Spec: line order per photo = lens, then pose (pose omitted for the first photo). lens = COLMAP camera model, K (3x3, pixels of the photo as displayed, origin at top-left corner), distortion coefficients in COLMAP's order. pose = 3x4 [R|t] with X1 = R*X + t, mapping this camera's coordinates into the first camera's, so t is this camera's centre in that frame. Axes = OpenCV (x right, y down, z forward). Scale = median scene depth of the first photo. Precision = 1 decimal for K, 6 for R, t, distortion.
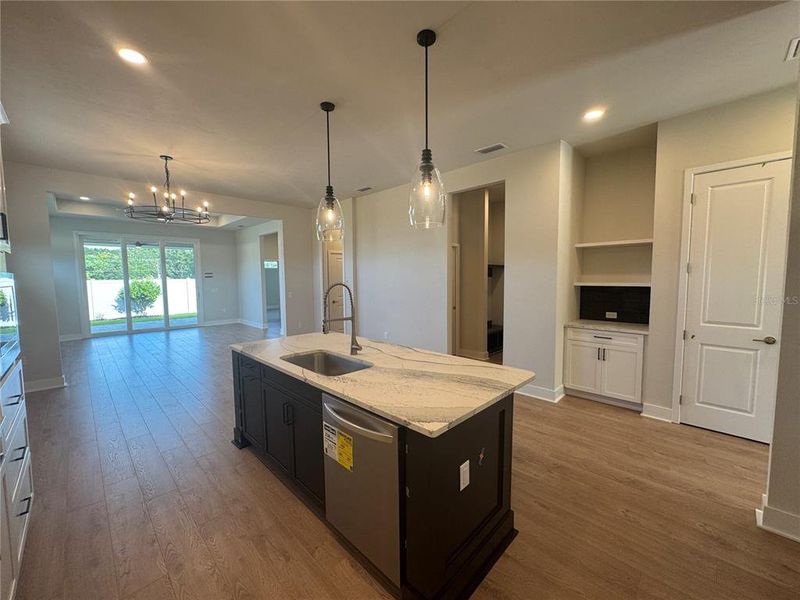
lens RADIAL K [[323.7, 0, 400.1], [0, 323.7, 302.8], [0, 0, 1]] dist [0.003463, 0.000353]
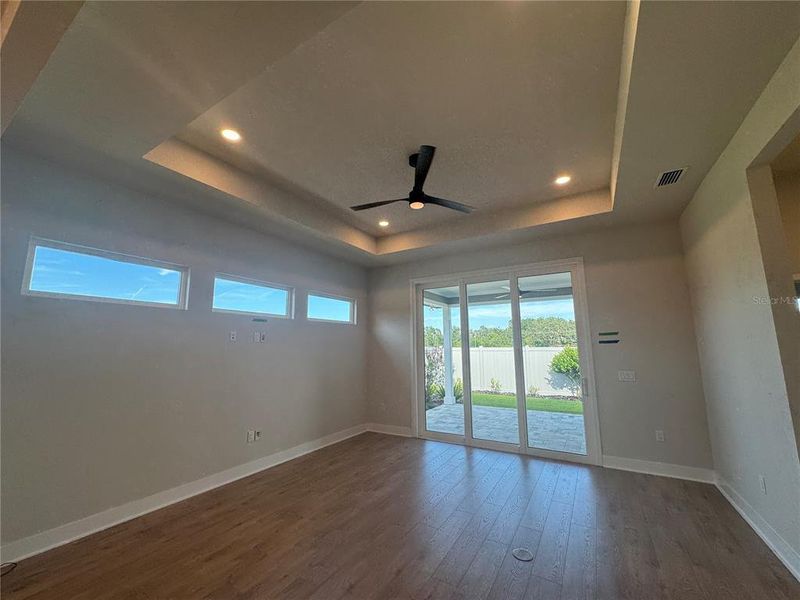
lens RADIAL K [[323.7, 0, 400.1], [0, 323.7, 302.8], [0, 0, 1]] dist [0.003463, 0.000353]
pose [[0.210032, -0.132420, -0.968686, -0.239829], [-0.077819, 0.985378, -0.151574, -0.044858], [0.974593, 0.107217, 0.196656, 0.638065]]
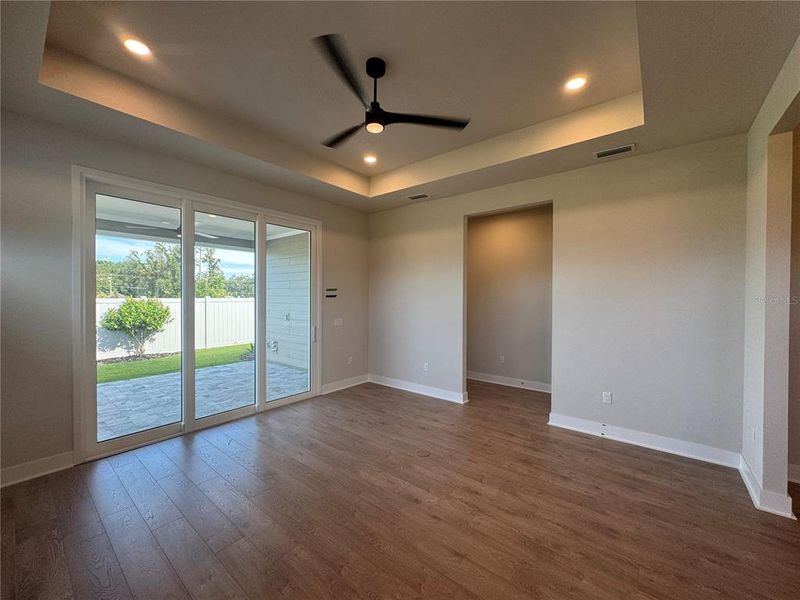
lens RADIAL K [[319.7, 0, 401.2], [0, 319.7, 300.2], [0, 0, 1]] dist [-0.001288, -0.000042]
pose [[0.997567, 0.009207, 0.069106, -0.505037], [-0.003406, 0.996494, -0.083599, -0.030990], [-0.069634, 0.083160, 0.994100, 0.477075]]
